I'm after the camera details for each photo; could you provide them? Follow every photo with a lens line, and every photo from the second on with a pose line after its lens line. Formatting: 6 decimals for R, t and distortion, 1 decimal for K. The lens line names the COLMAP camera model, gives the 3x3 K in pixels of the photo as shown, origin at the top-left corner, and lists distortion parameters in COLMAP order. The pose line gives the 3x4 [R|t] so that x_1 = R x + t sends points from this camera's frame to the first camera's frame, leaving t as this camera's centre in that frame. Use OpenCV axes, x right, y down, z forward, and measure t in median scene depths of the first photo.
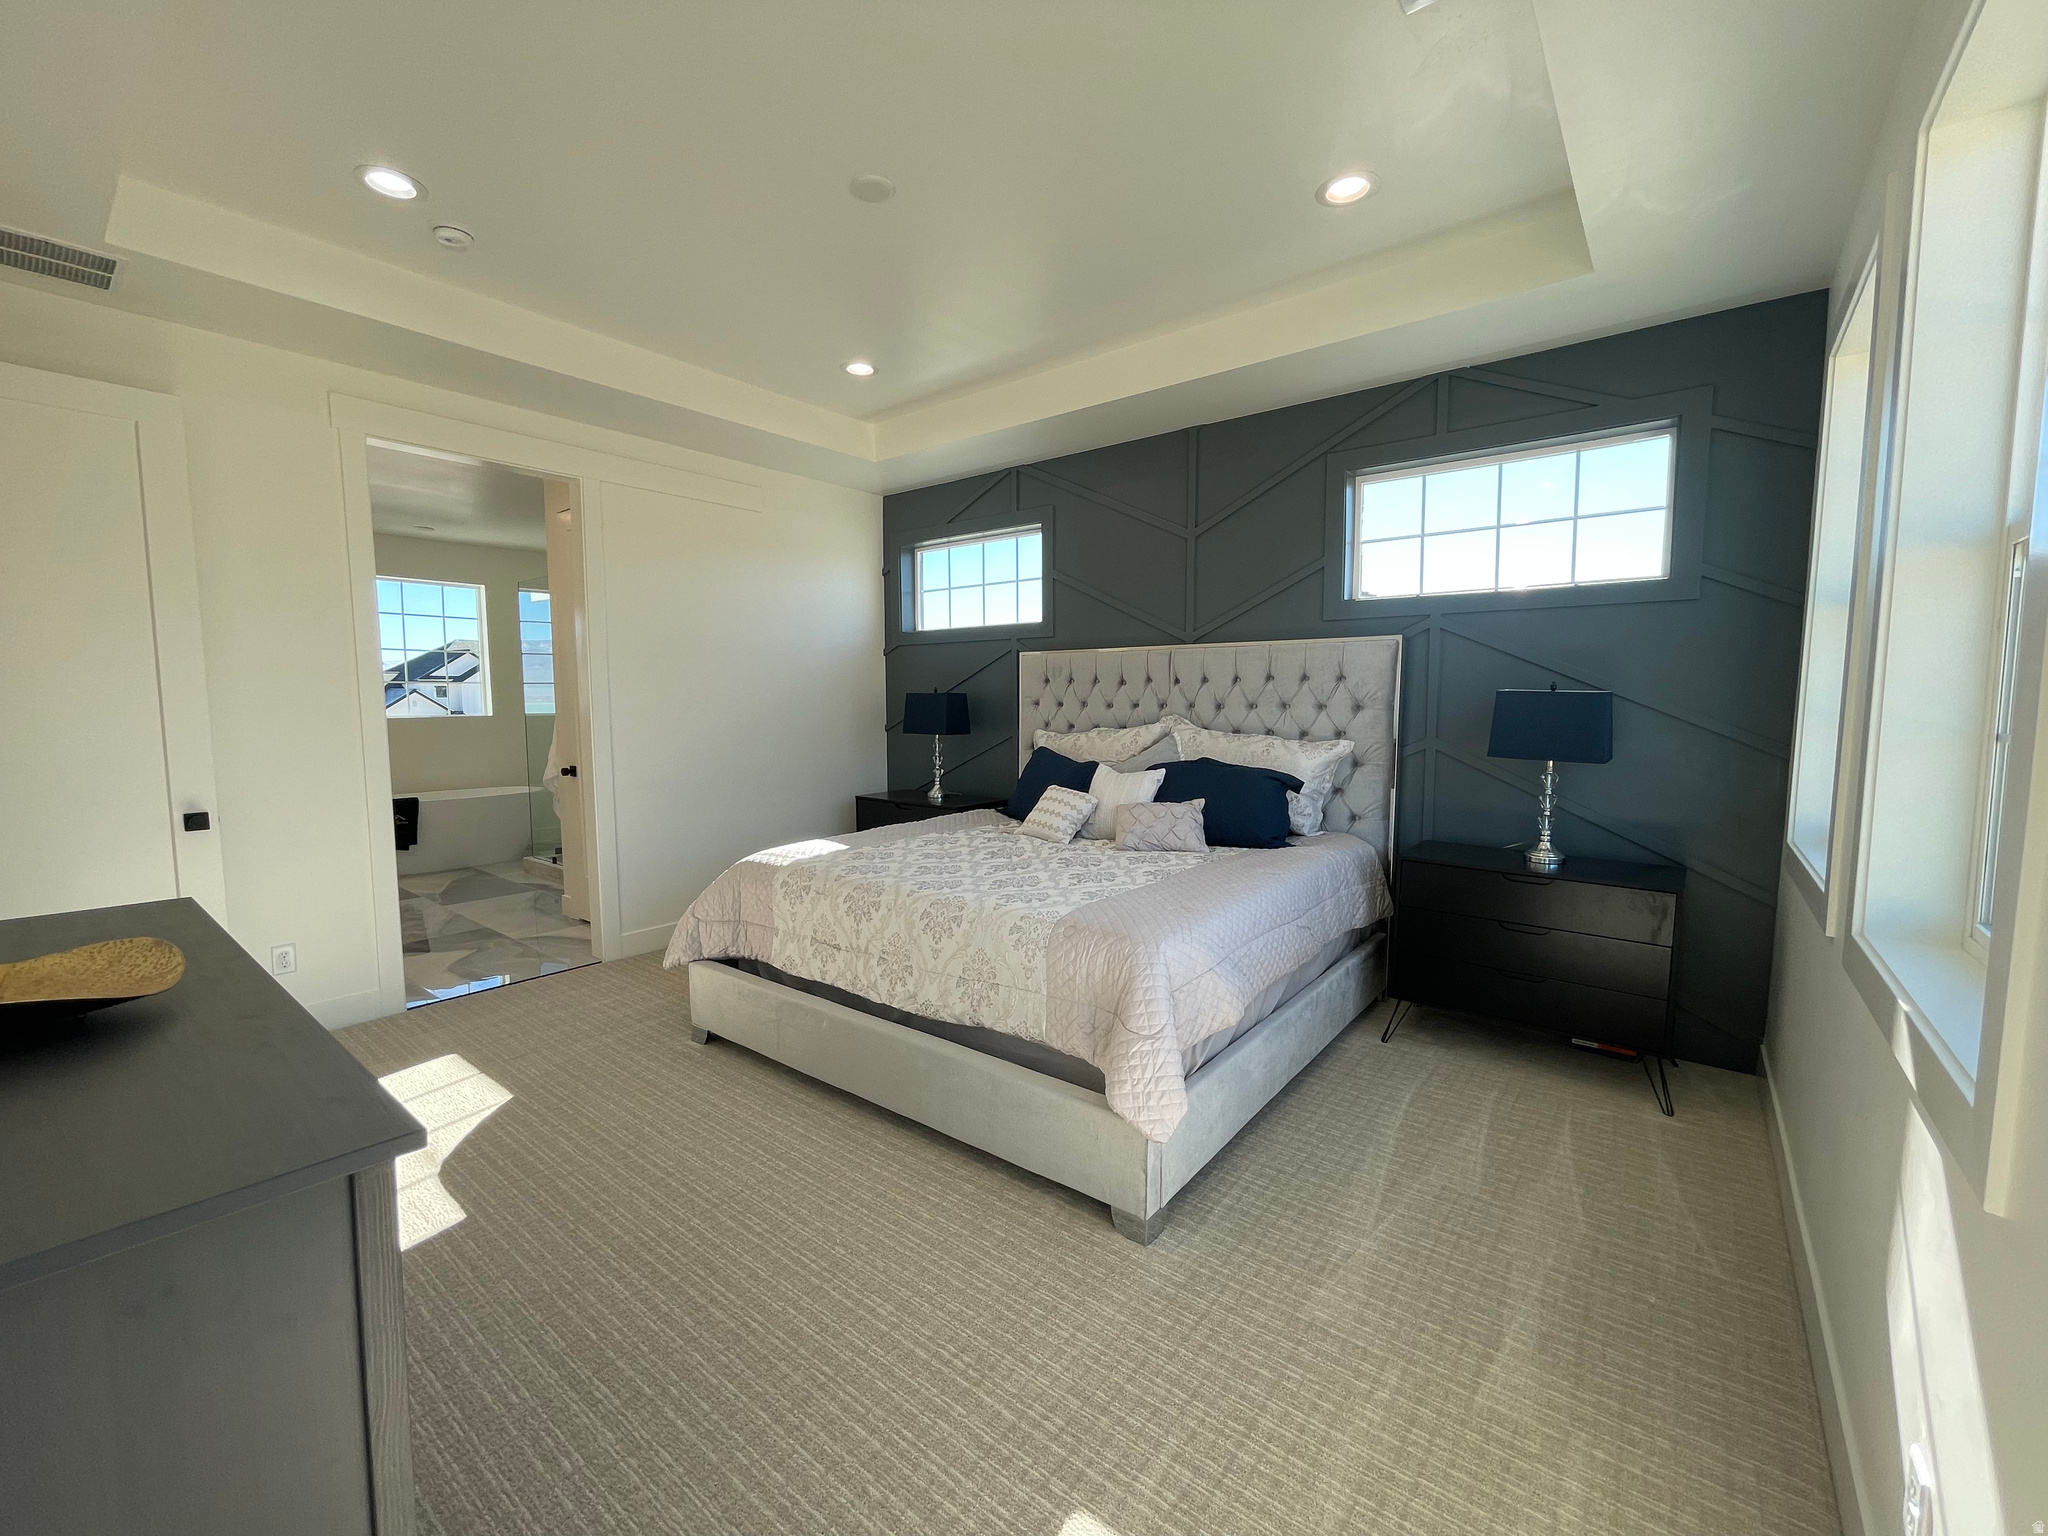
lens RADIAL K [[930.9, 0, 1022.2], [0, 930.9, 777.0], [0, 0, 1]] dist [-0.000346, -0.000045]
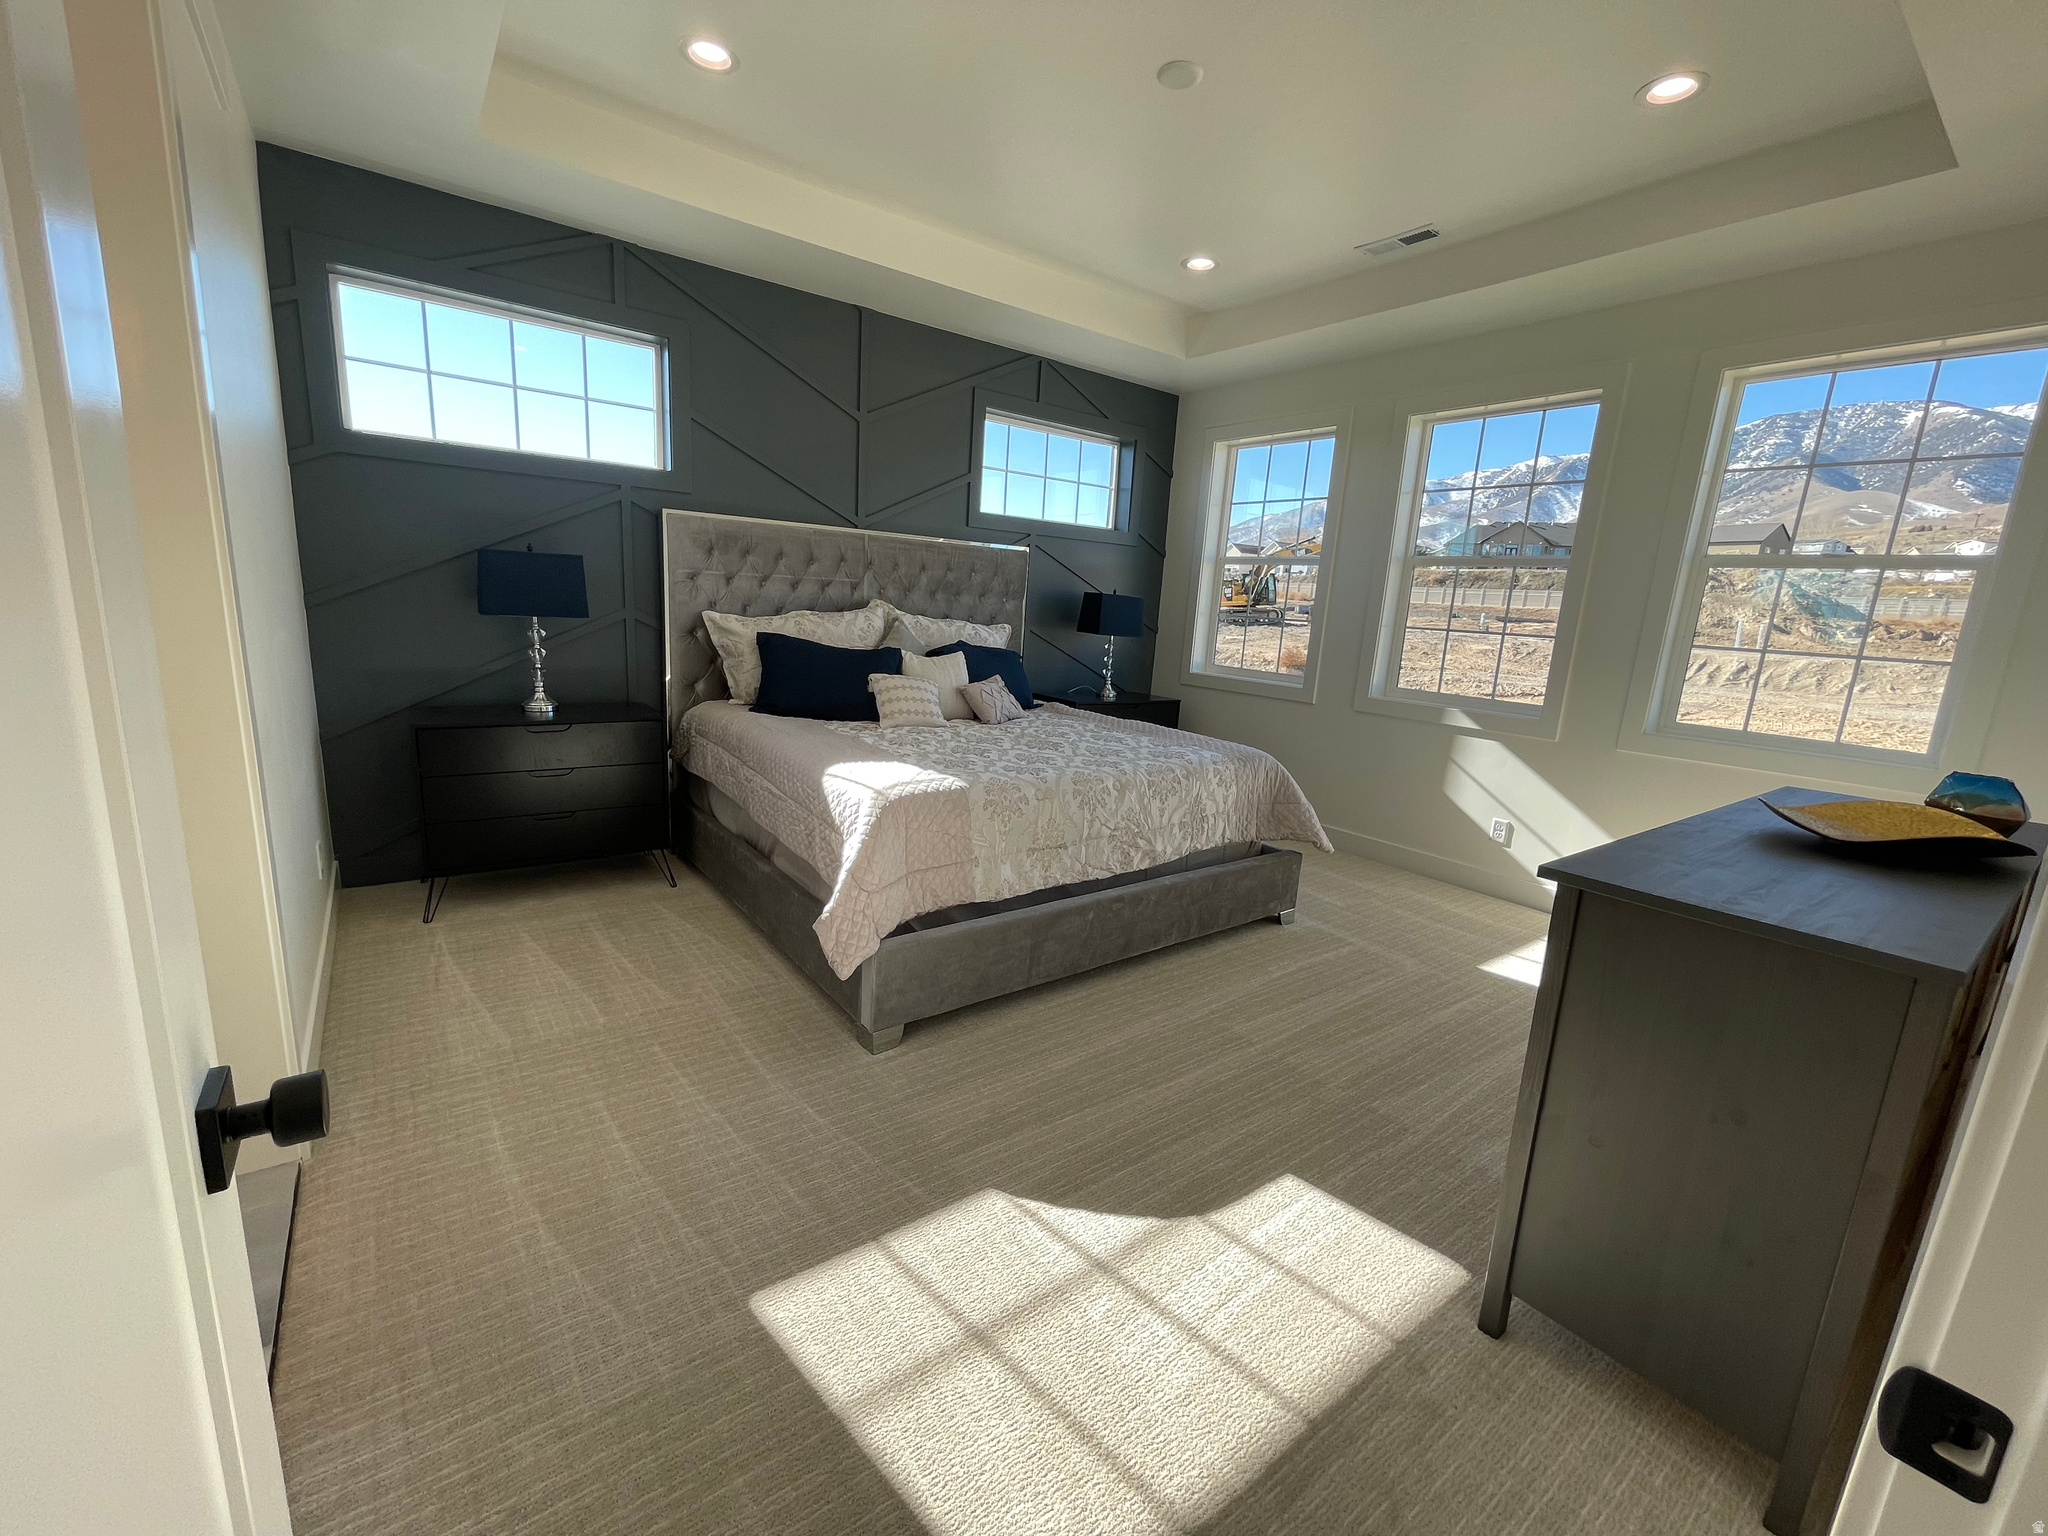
lens RADIAL K [[826.7, 0, 1024.0], [0, 826.7, 768.0], [0, 0, 1]] dist [0.002709, 0.000080]
pose [[0.206271, -0.189072, 0.960054, -0.749790], [0.017786, 0.981716, 0.189517, -0.048840], [-0.978333, -0.022016, 0.205862, 0.619309]]
